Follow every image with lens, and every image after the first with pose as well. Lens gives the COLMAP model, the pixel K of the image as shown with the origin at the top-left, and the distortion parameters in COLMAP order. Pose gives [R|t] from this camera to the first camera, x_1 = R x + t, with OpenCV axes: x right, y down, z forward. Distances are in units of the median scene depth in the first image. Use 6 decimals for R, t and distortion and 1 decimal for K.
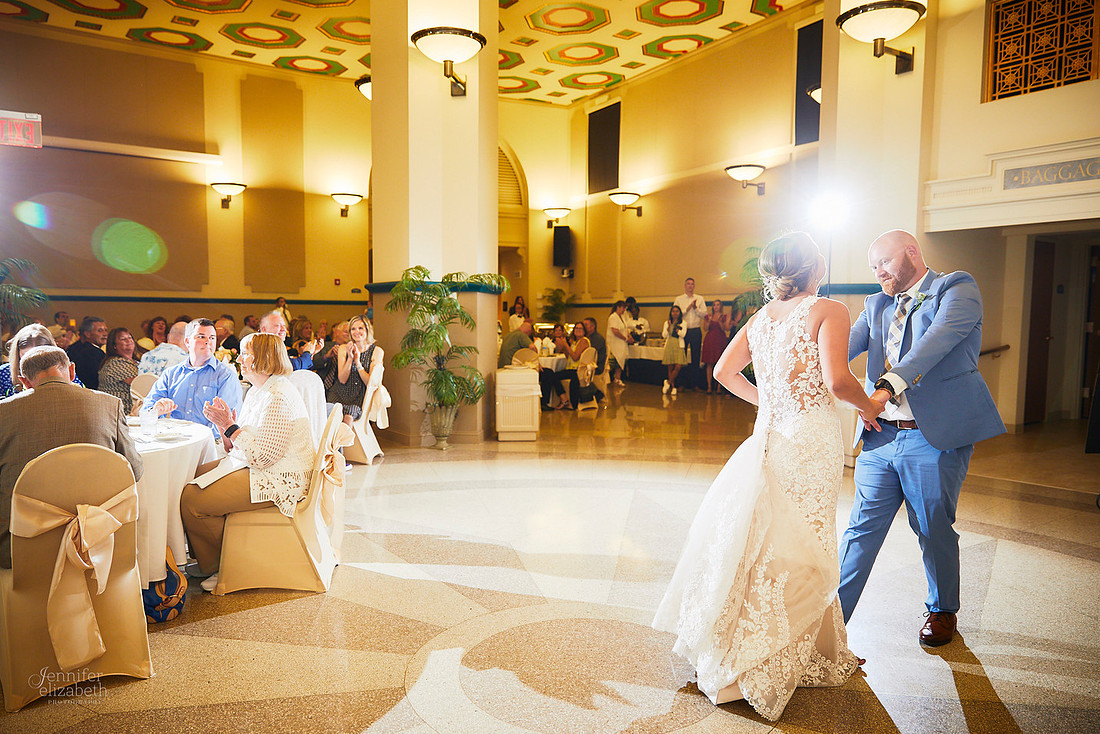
lens RADIAL K [[767.1, 0, 550.0], [0, 767.1, 367.0], [0, 0, 1]] dist [-0.001507, 0.000821]
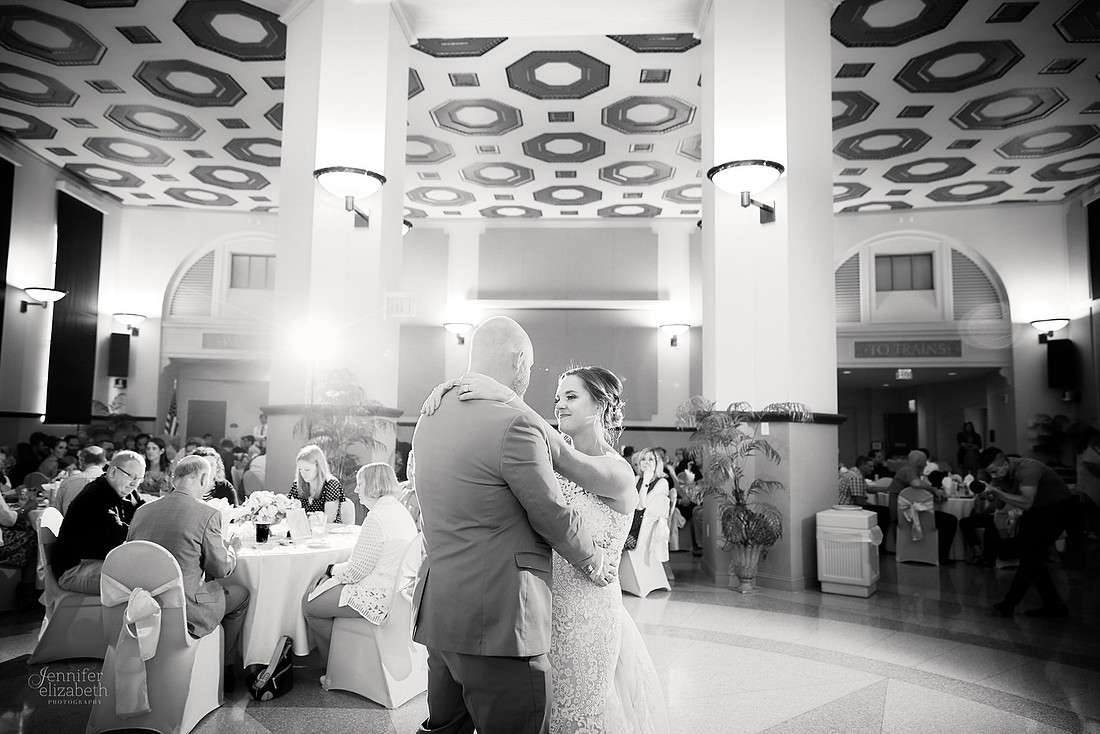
lens RADIAL K [[744.8, 0, 550.0], [0, 744.8, 367.0], [0, 0, 1]] dist [-0.005009, -0.001164]
pose [[0.781574, -0.048991, -0.621886, 0.127484], [-0.055464, 0.987506, -0.147499, -0.008093], [0.621342, 0.149774, 0.769092, 0.064696]]
